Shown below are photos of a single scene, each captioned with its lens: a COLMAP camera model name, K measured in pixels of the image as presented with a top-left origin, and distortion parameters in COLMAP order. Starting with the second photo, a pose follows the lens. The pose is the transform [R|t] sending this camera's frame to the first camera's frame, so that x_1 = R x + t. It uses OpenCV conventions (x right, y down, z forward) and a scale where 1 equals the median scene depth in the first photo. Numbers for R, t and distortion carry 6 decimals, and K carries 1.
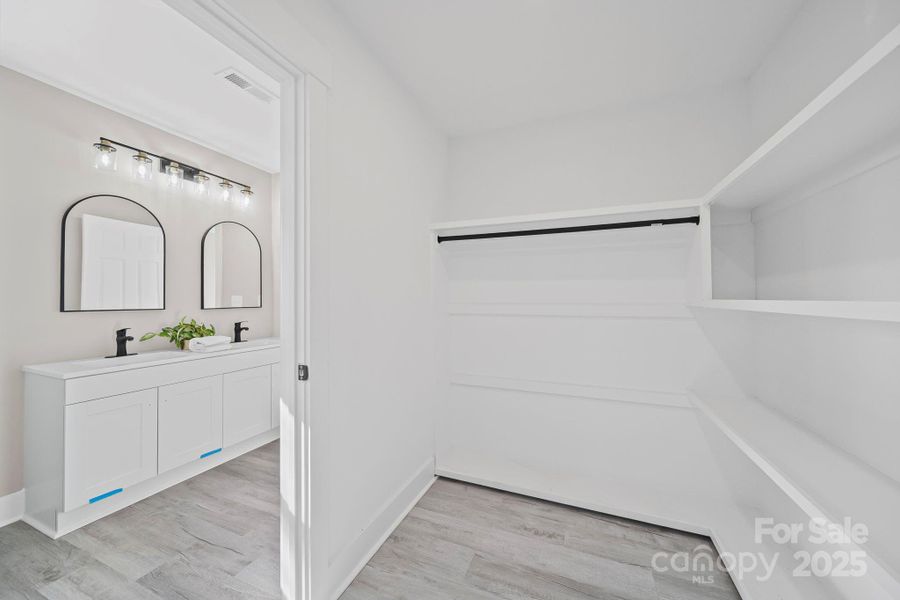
lens RADIAL K [[321.6, 0, 453.5], [0, 321.6, 301.8], [0, 0, 1]] dist [-0.000560, -0.000247]
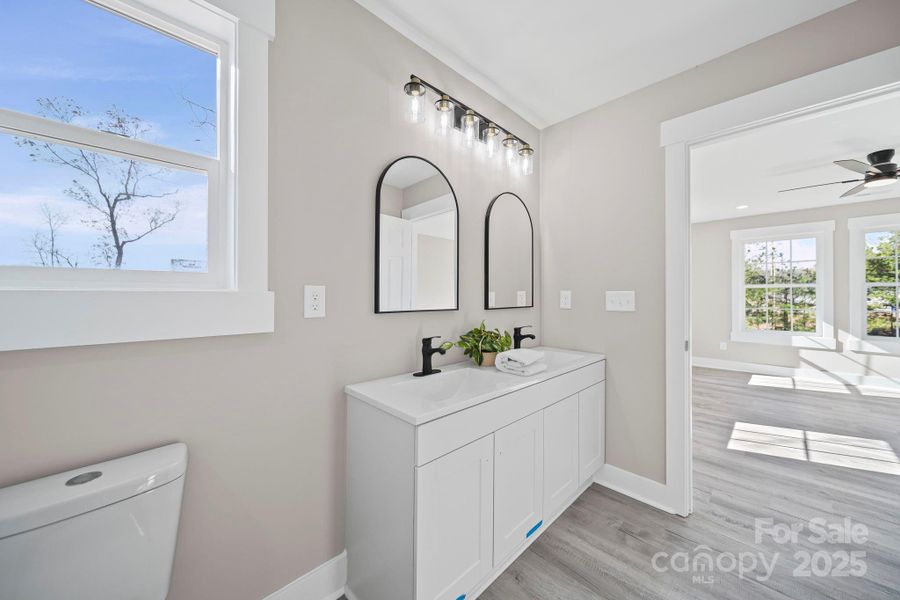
lens RADIAL K [[321.6, 0, 452.1], [0, 321.6, 297.6], [0, 0, 1]] dist [-0.000560, -0.000247]
pose [[0.908030, -0.019976, -0.418430, -0.613990], [0.012854, 0.999721, -0.019832, 0.009130], [0.418709, 0.012630, 0.908033, 0.324627]]
